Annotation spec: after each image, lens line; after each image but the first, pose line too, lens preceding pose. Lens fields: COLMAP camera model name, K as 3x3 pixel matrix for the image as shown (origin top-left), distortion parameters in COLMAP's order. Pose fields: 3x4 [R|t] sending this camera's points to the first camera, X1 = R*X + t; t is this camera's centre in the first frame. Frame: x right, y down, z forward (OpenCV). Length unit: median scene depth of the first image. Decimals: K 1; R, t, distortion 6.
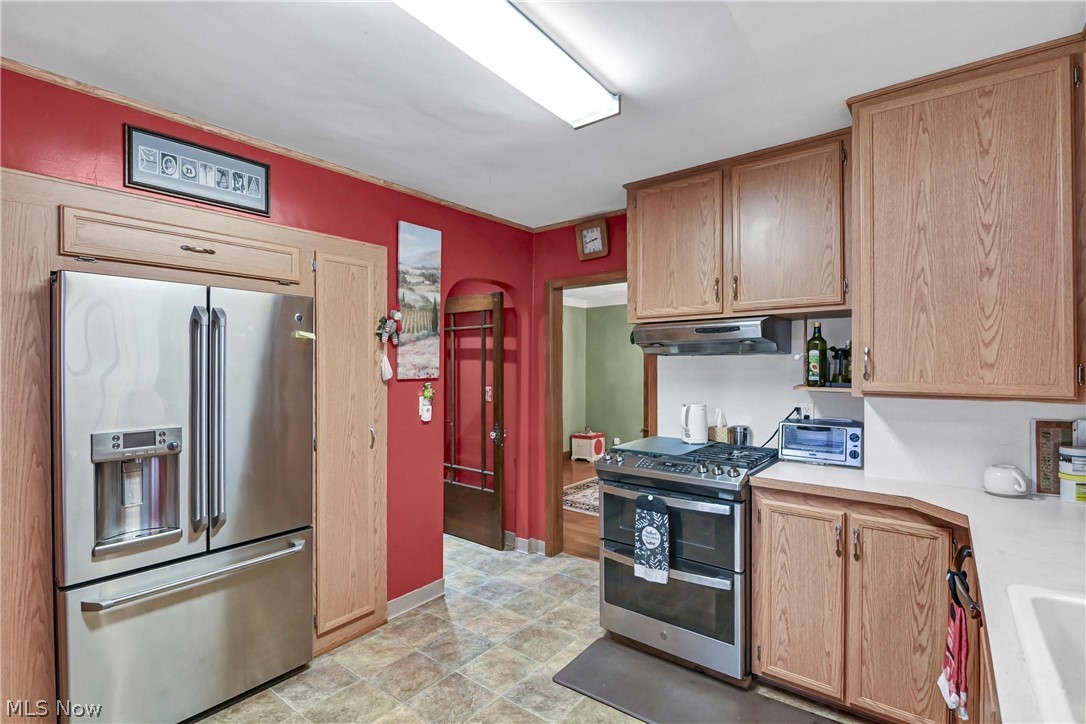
lens RADIAL K [[508.4, 0, 520.2], [0, 508.4, 365.5], [0, 0, 1]] dist [-0.001043, -0.010078]
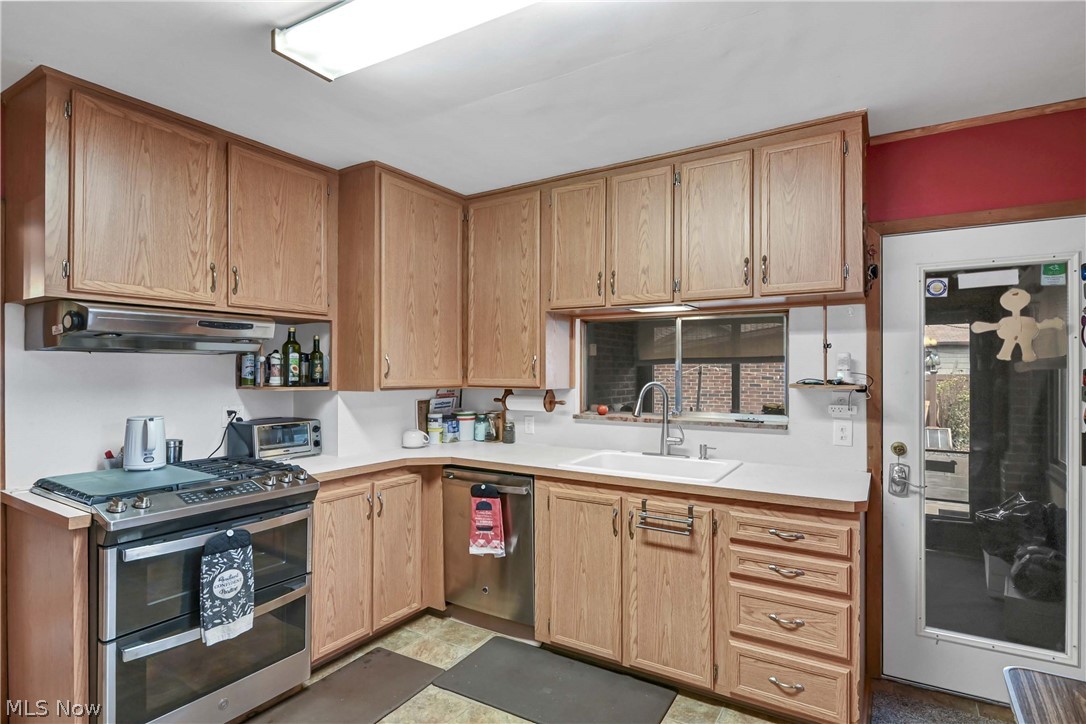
lens RADIAL K [[539.8, 0, 577.2], [0, 539.8, 364.6], [0, 0, 1]] dist [0.003817, -0.010943]
pose [[-0.170311, 0.009864, 0.985341, -0.671836], [-0.003539, 0.999937, -0.010622, 0.004668], [-0.985384, -0.005296, -0.170265, 0.617731]]
